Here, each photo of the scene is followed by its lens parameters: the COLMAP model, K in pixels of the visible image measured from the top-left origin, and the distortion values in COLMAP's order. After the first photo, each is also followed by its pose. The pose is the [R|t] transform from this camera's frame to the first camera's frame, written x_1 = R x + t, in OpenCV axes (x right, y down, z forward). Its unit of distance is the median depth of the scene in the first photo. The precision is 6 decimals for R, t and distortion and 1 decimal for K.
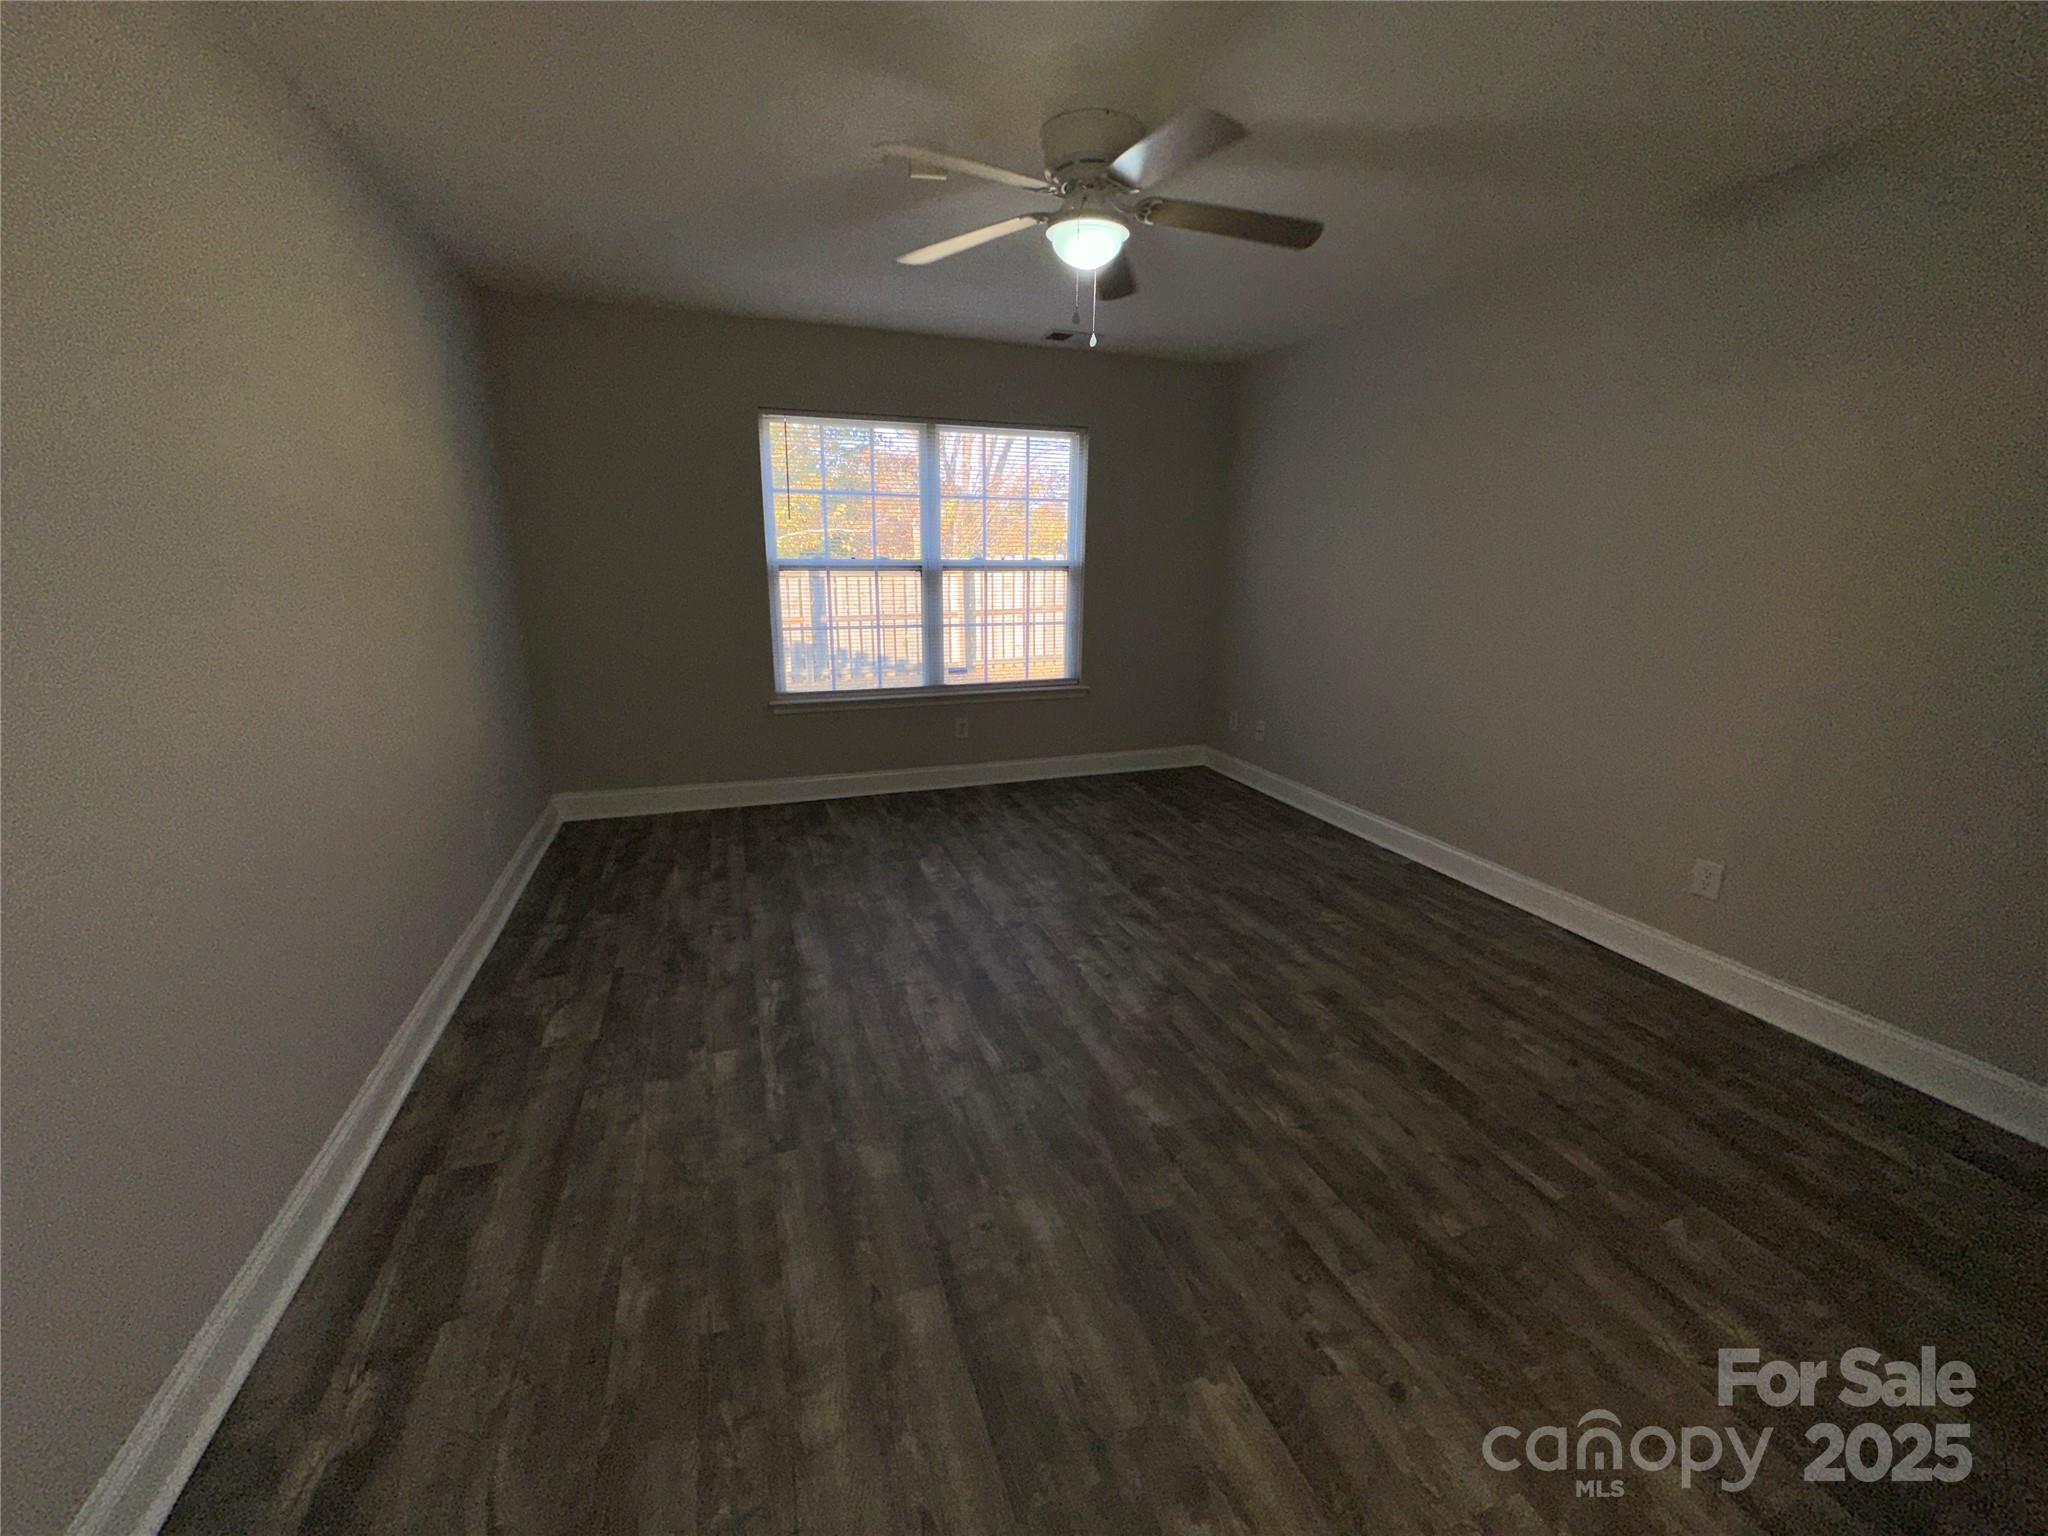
lens RADIAL K [[816.8, 0, 1024.7], [0, 816.8, 769.9], [0, 0, 1]] dist [-0.004671, 0.000633]
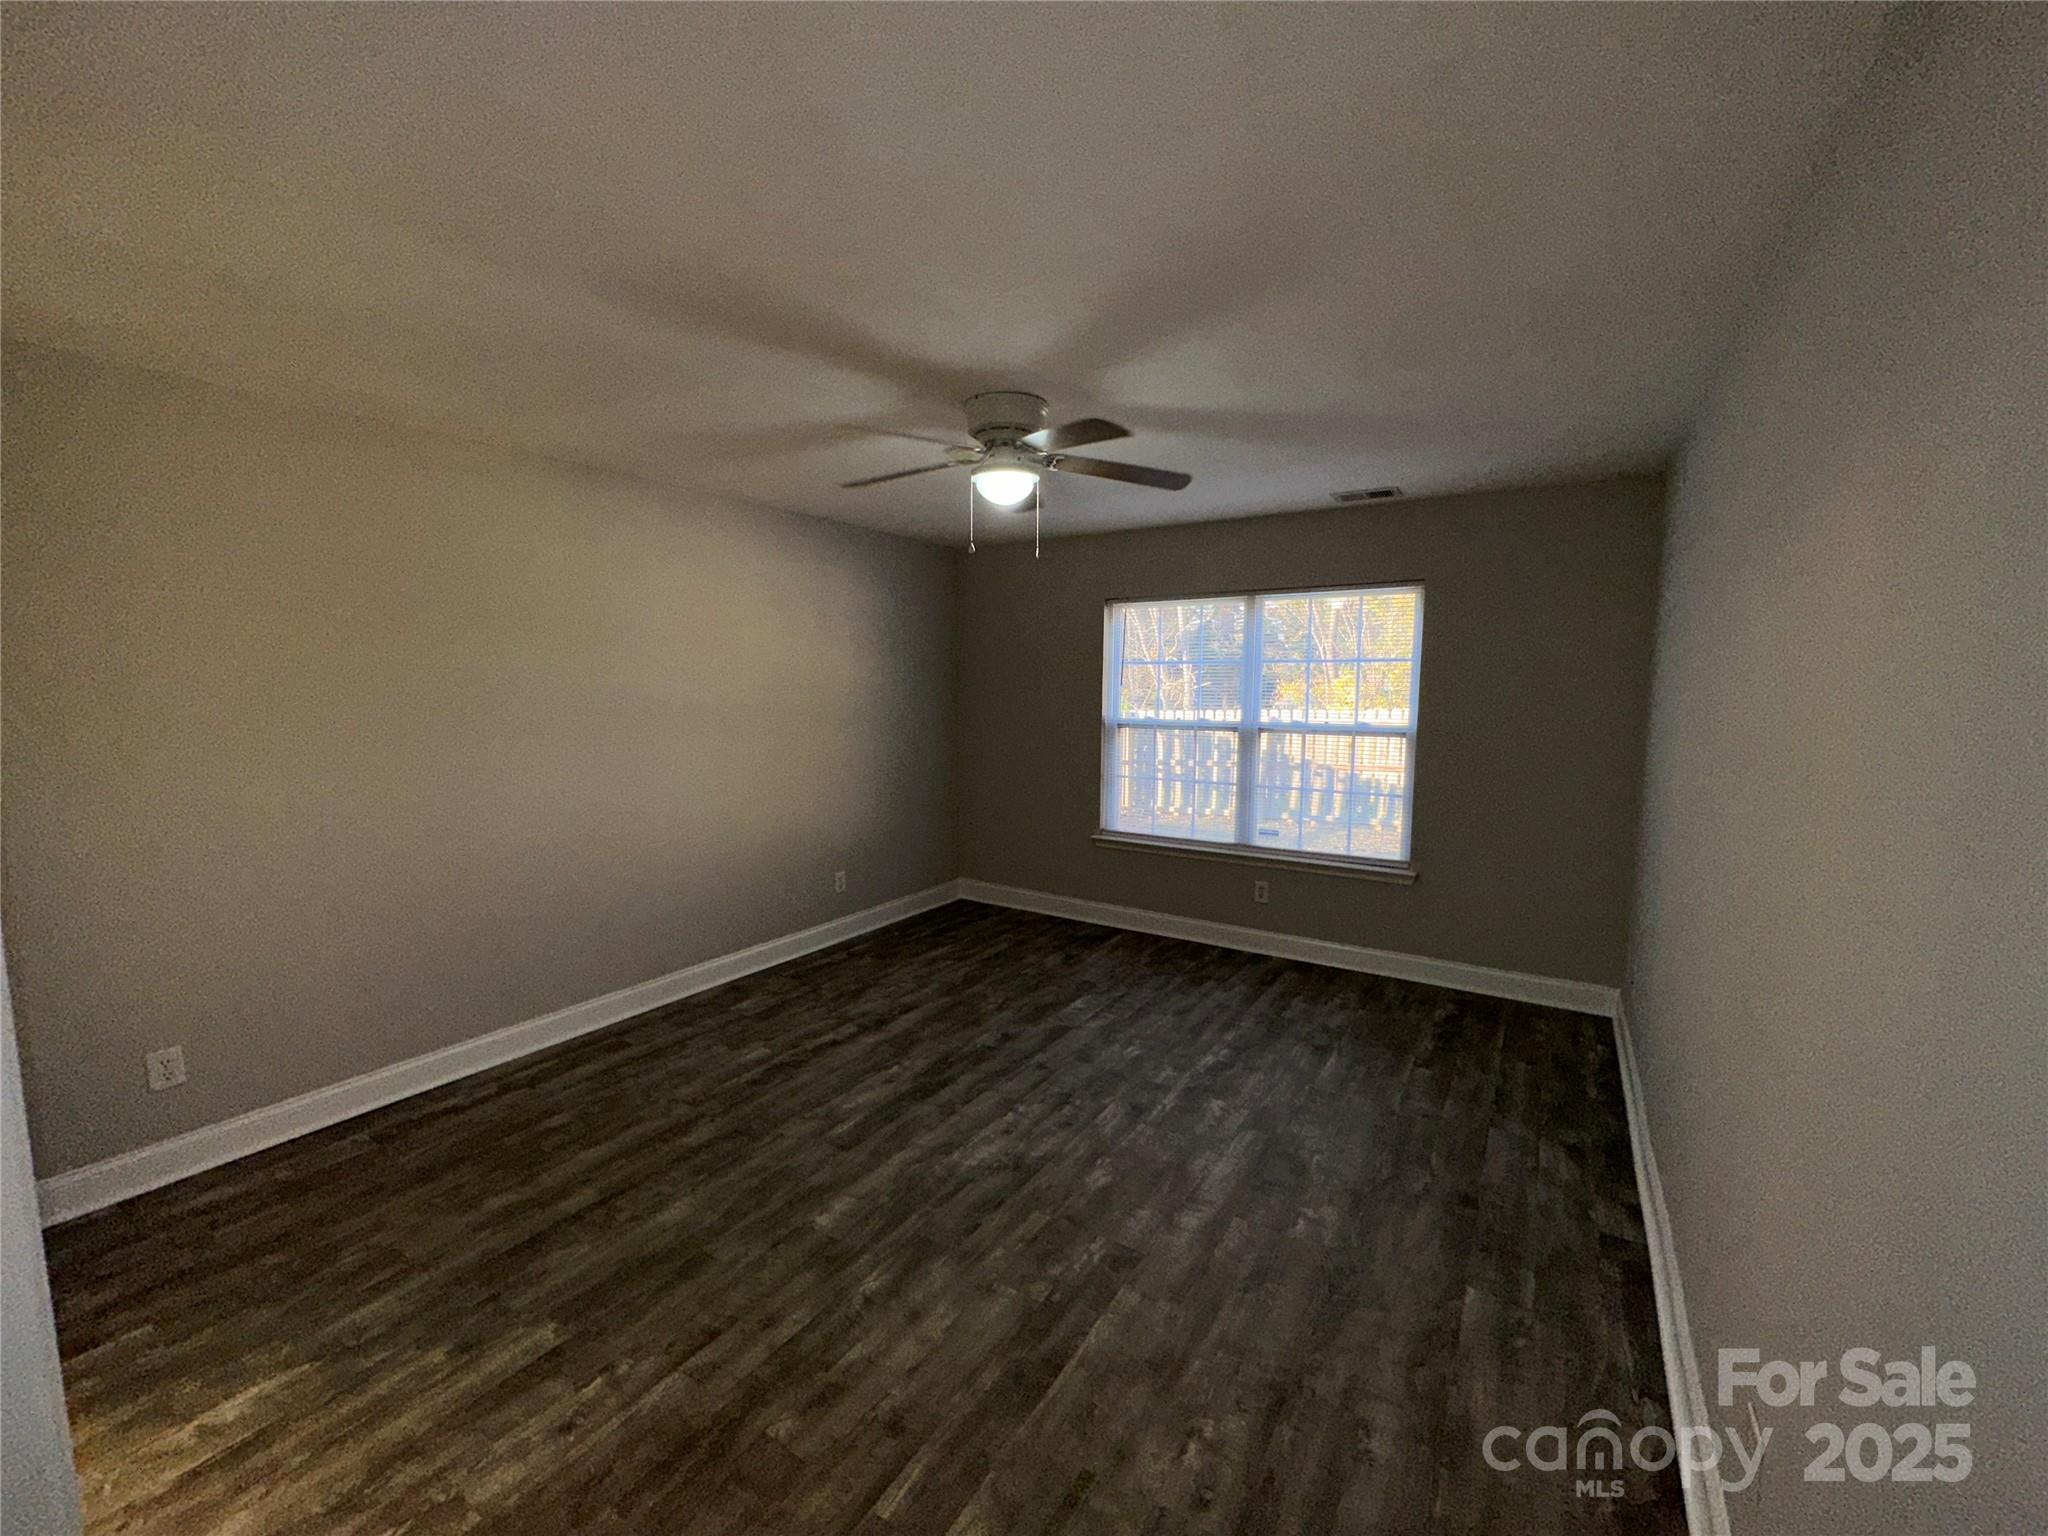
lens RADIAL K [[816.8, 0, 1024.7], [0, 816.8, 769.9], [0, 0, 1]] dist [-0.004671, 0.000633]
pose [[0.602834, 0.076220, -0.794217, 0.781059], [-0.203740, 0.977131, -0.060871, -0.116803], [0.771415, 0.198509, 0.604577, 0.264454]]
